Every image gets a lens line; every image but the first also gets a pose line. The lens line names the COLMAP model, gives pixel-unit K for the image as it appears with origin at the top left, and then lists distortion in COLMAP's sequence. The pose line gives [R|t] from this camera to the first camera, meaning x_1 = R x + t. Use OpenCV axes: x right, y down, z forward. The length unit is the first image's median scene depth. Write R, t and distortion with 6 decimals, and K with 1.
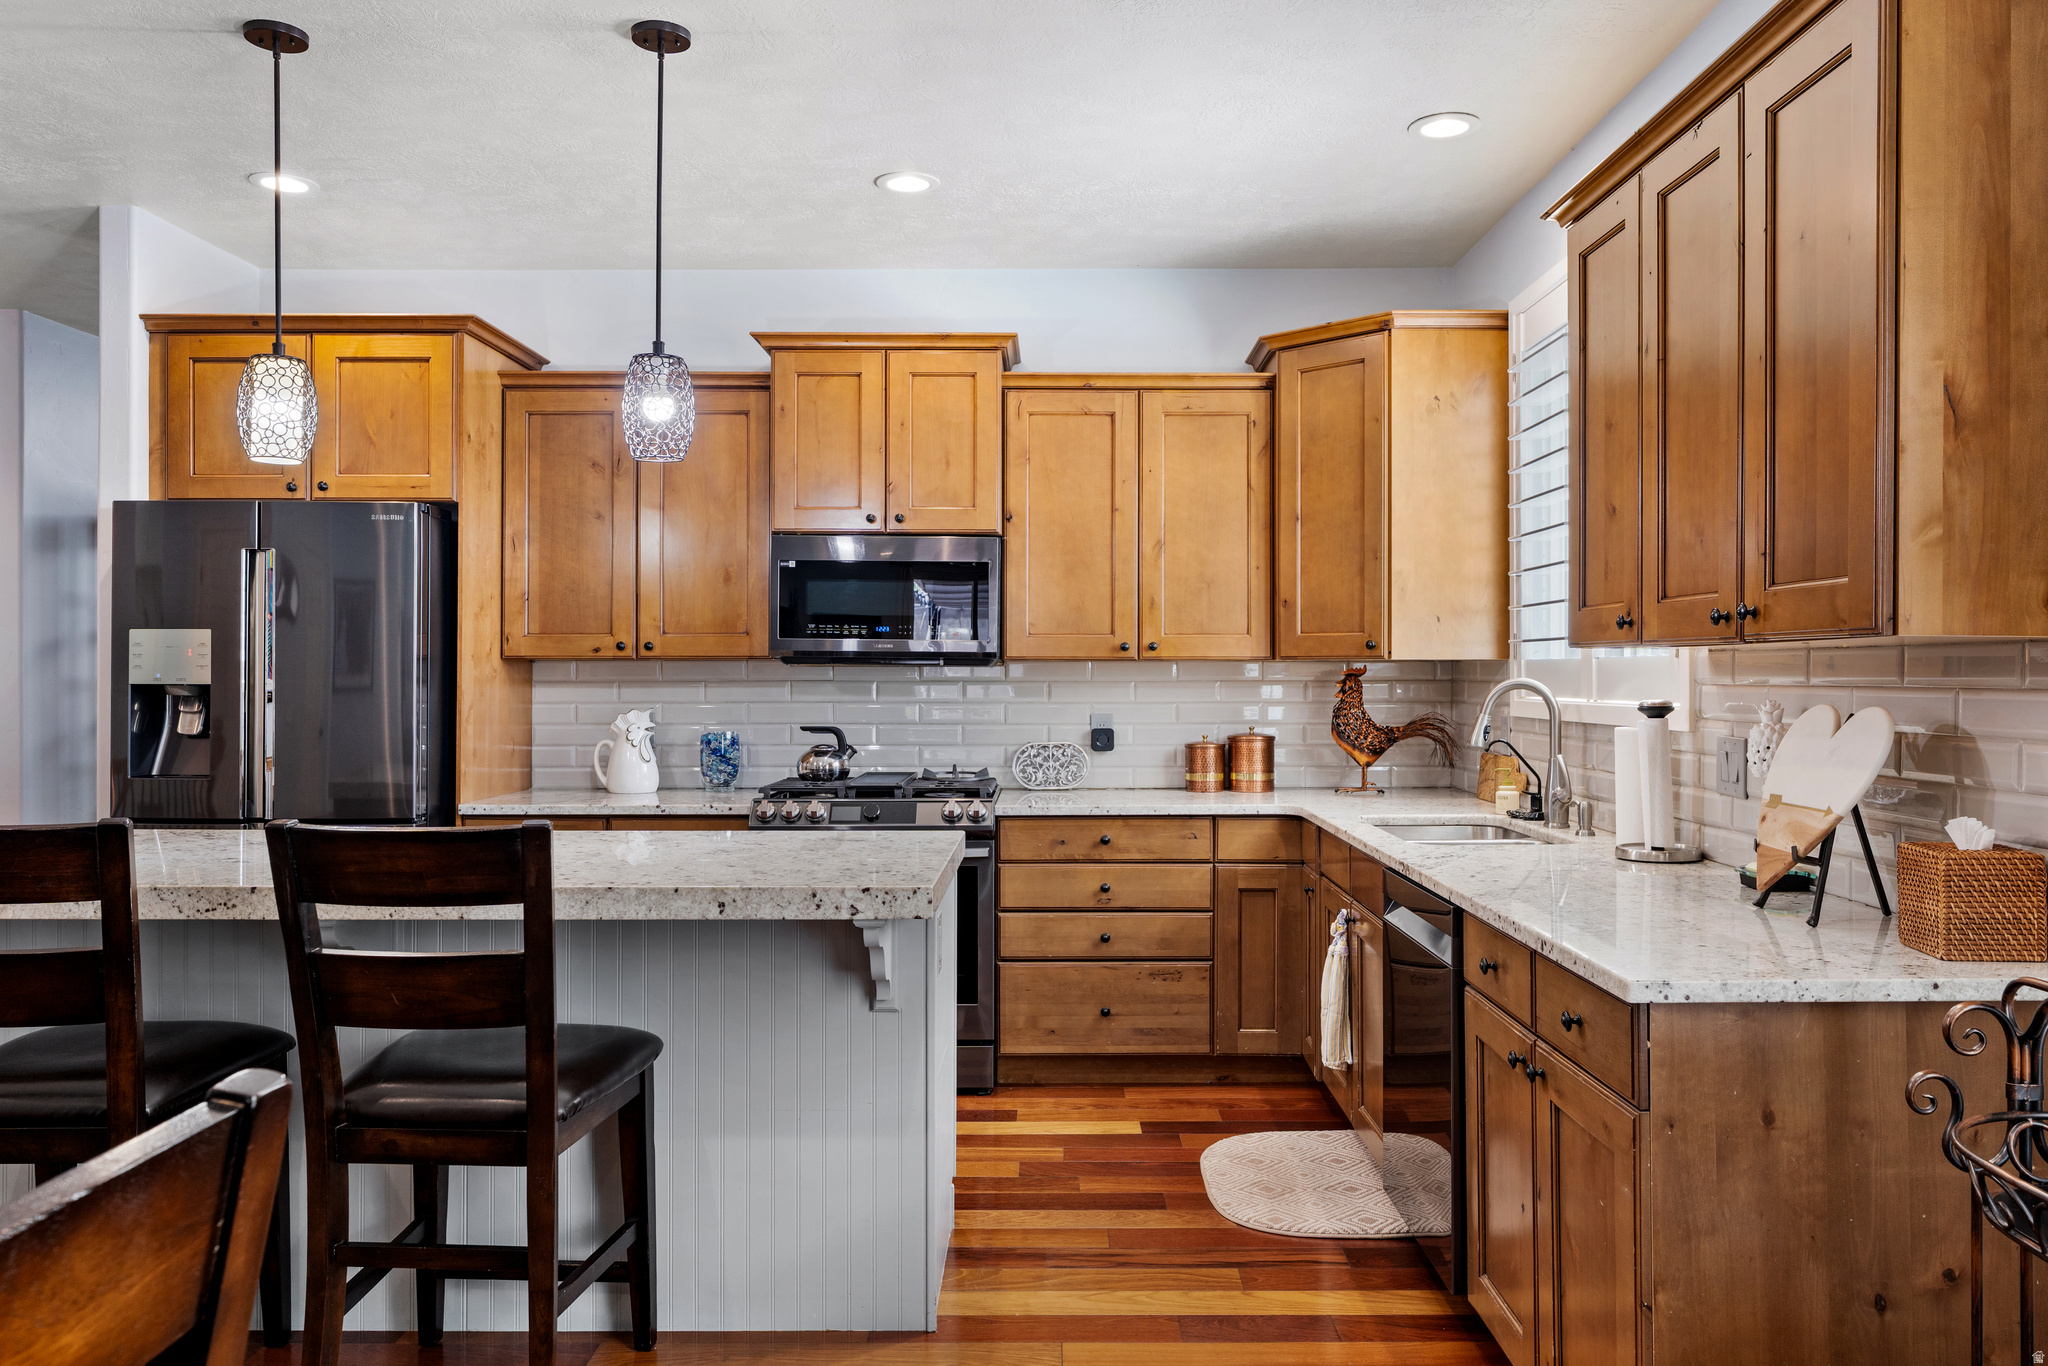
lens RADIAL K [[1491.4, 0, 1041.2], [0, 1491.4, 671.6], [0, 0, 1]] dist [-0.000872, 0.002602]
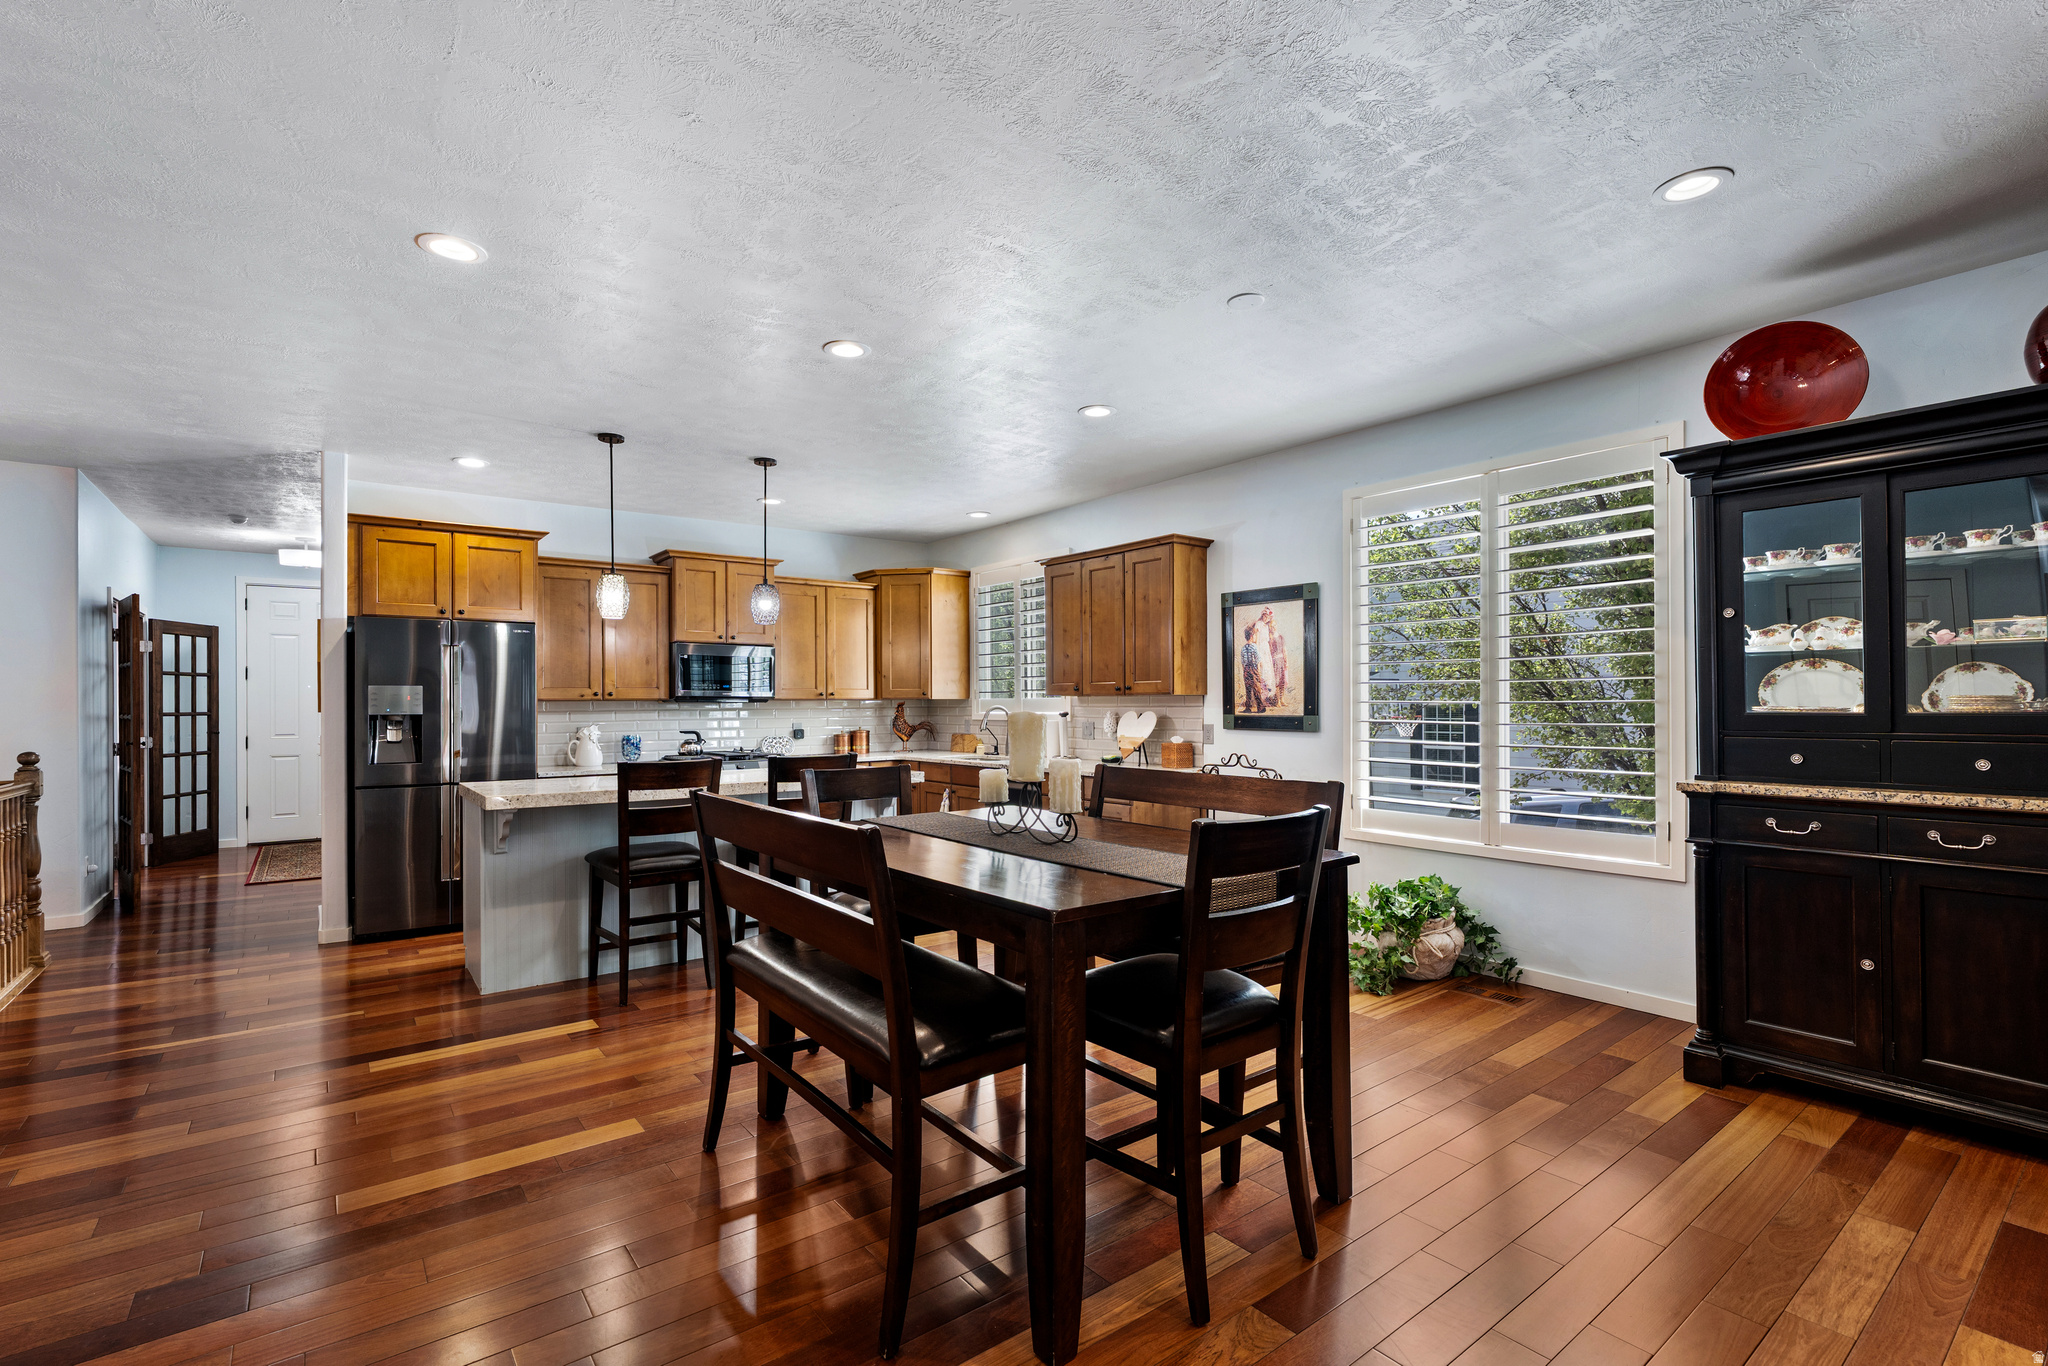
lens RADIAL K [[929.8, 0, 1020.6], [0, 929.8, 699.2], [0, 0, 1]] dist [-0.003323, 0.000260]
pose [[0.793126, -0.004095, 0.609044, -0.605340], [0.007249, 0.999970, -0.002716, -0.002042], [-0.609015, 0.006569, 0.793132, -0.378932]]
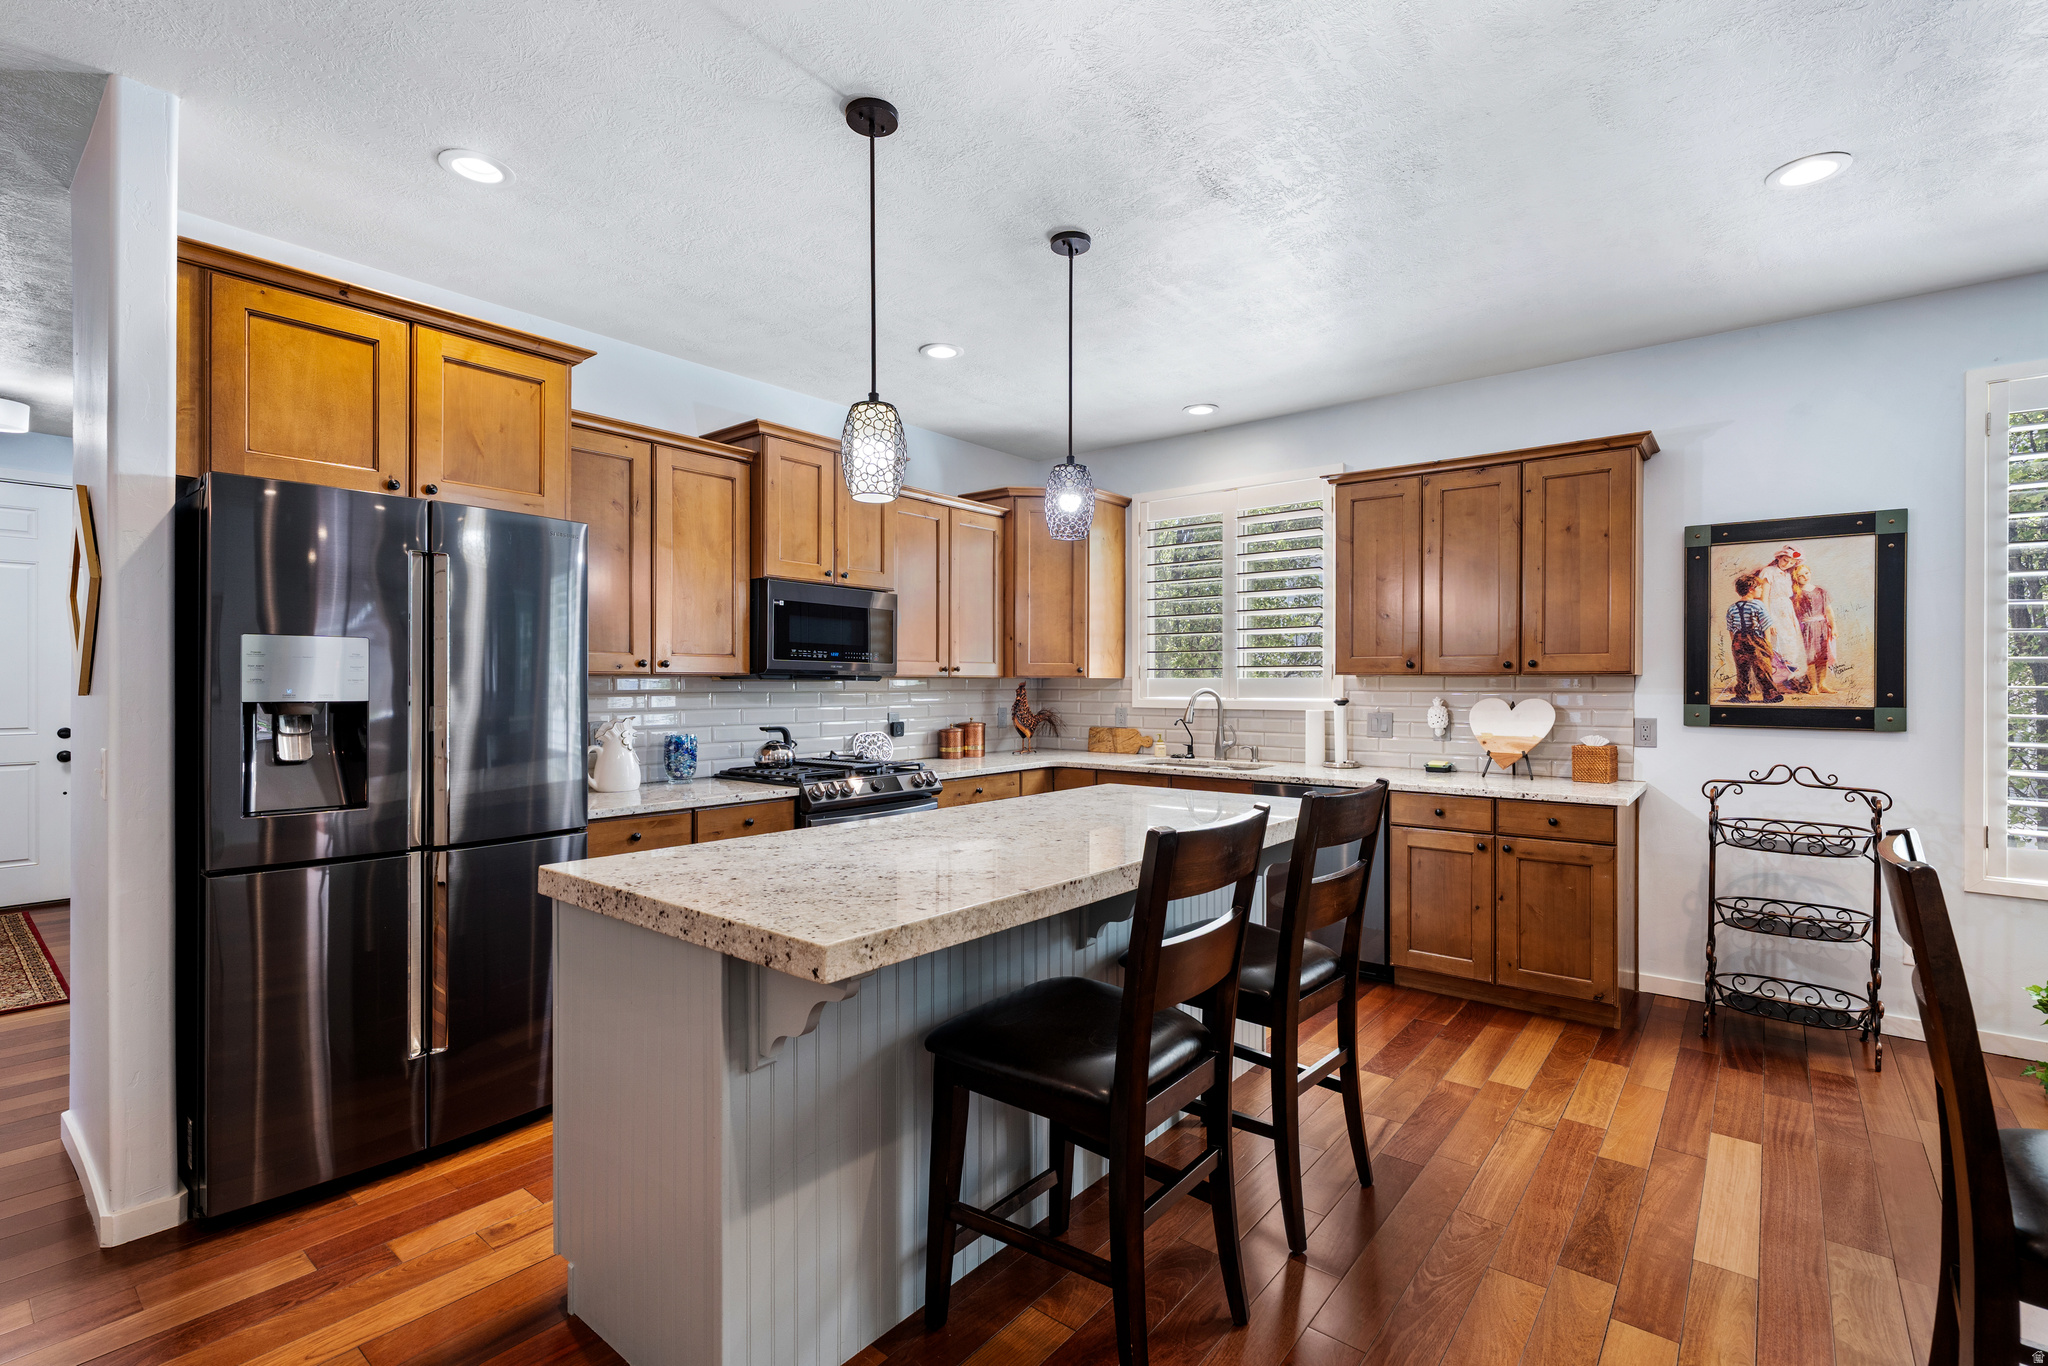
lens RADIAL K [[929.8, 0, 1026.6], [0, 929.8, 685.1], [0, 0, 1]] dist [-0.003323, 0.000260]
pose [[0.627202, -0.002005, 0.778854, -0.663302], [-0.000663, 0.999995, 0.003108, -0.002756], [-0.778856, -0.002466, 0.627198, 0.320055]]
